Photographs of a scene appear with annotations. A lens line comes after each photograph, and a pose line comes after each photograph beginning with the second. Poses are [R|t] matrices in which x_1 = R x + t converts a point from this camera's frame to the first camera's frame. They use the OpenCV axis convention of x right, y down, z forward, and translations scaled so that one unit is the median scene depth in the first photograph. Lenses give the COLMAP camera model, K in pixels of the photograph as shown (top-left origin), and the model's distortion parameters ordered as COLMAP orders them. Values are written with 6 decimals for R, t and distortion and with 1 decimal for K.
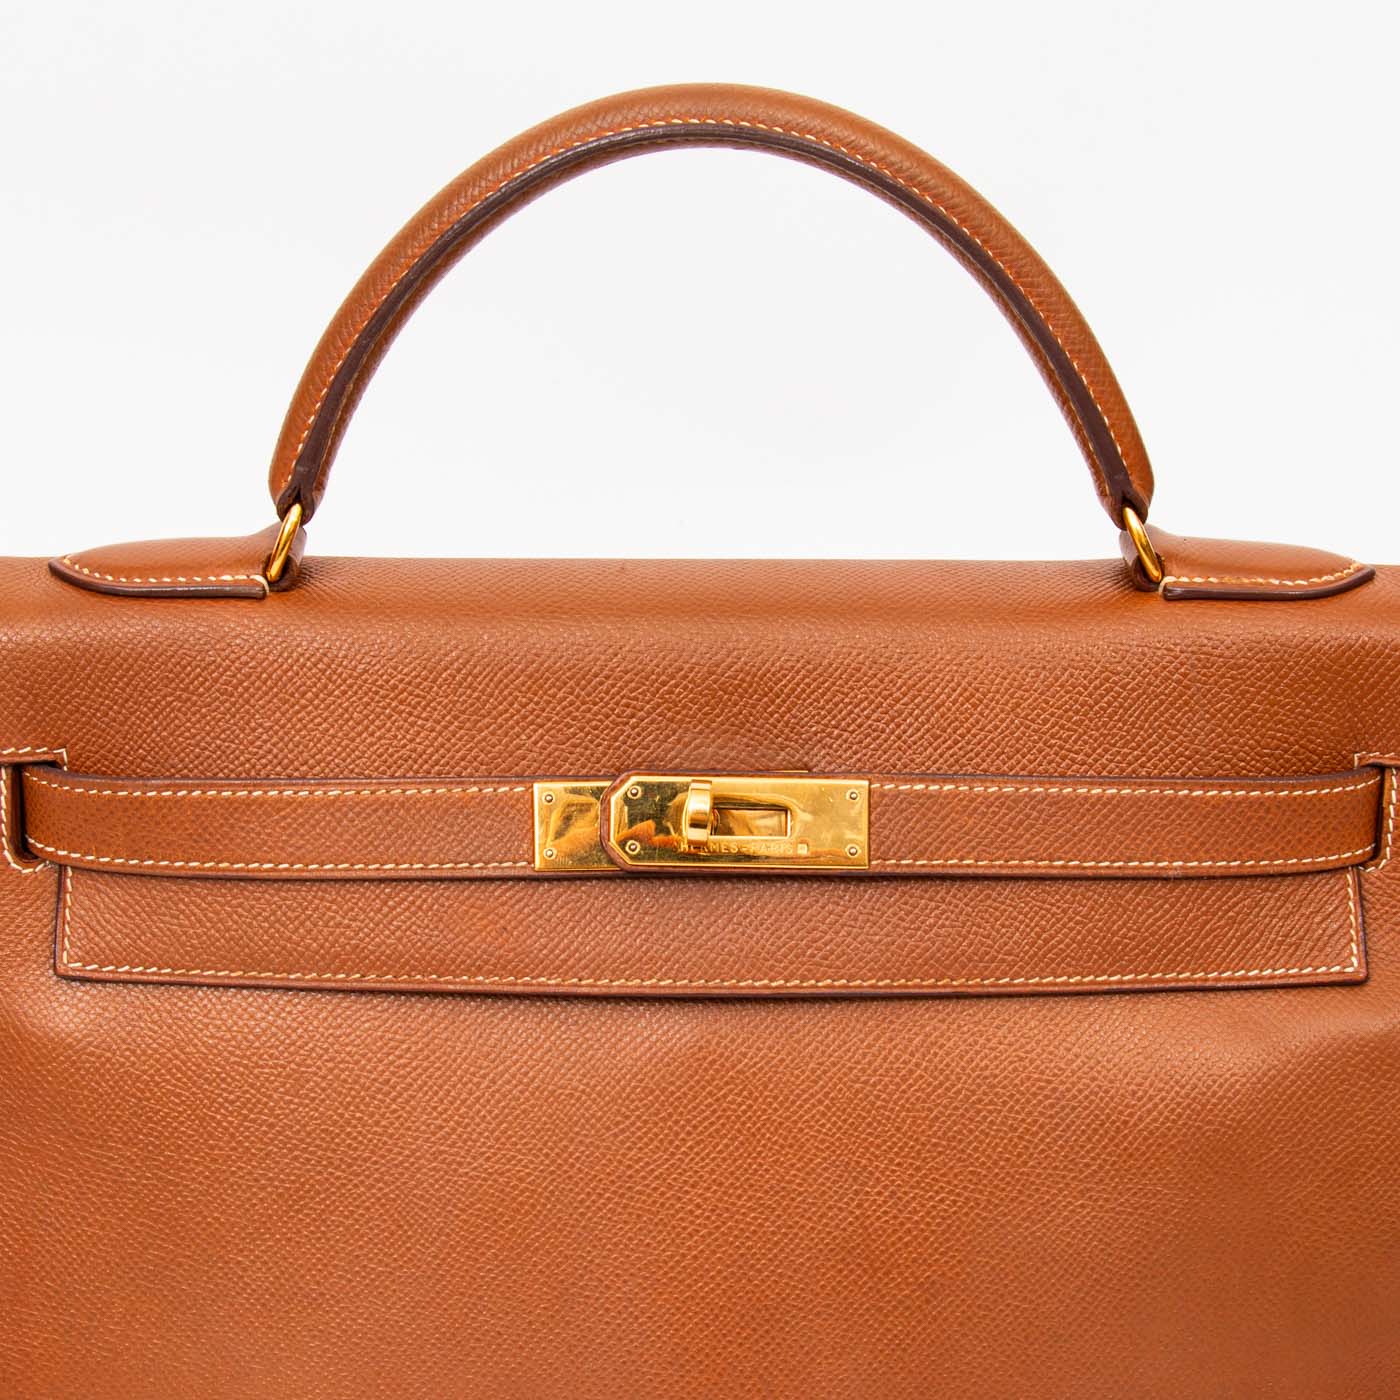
lens RADIAL K [[2606.4, 0, 640.0], [0, 2606.4, 702.2], [0, 0, 1]] dist [-0.066537, 0.000017]
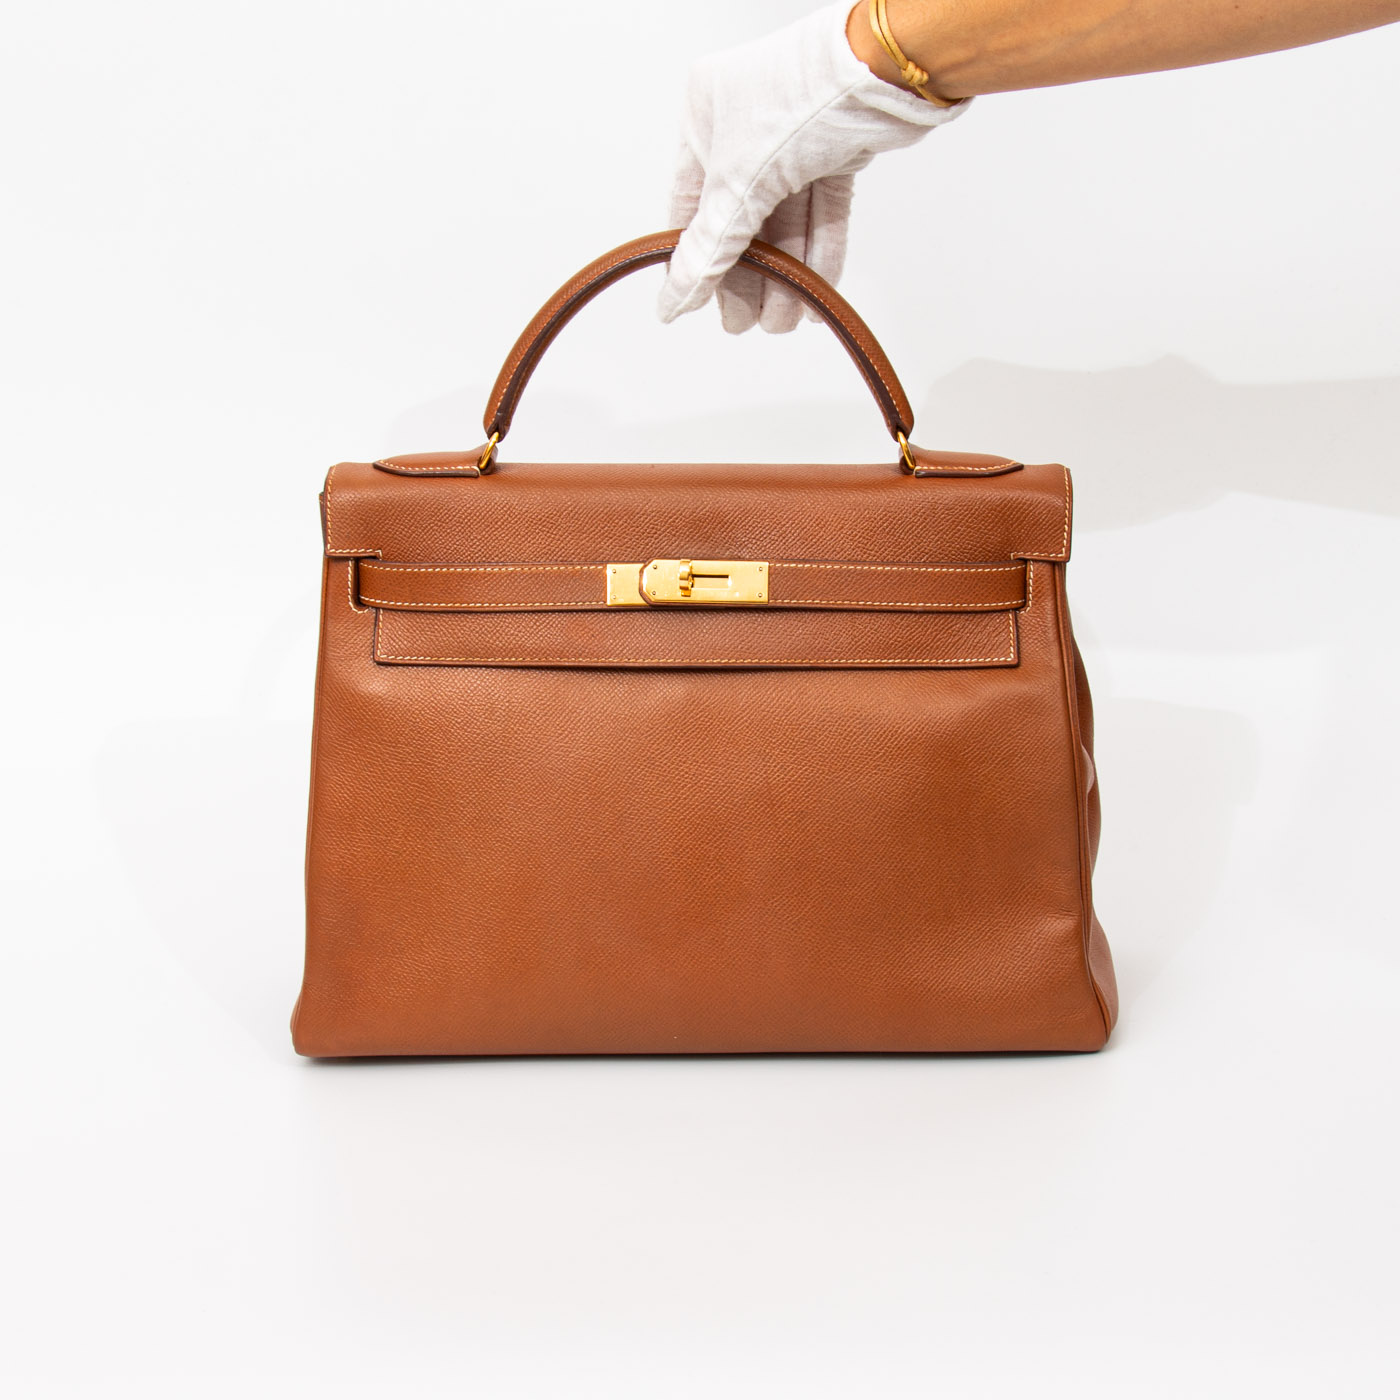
lens RADIAL K [[2880.4, 0, 700.0], [0, 2880.4, 700.0], [0, 0, 1]] dist [-0.188340, -0.079777]
pose [[0.998983, 0.002302, -0.045034, 0.134410], [-0.005273, 0.997809, -0.065957, 0.285623], [0.044783, 0.066128, 0.996806, -1.252024]]
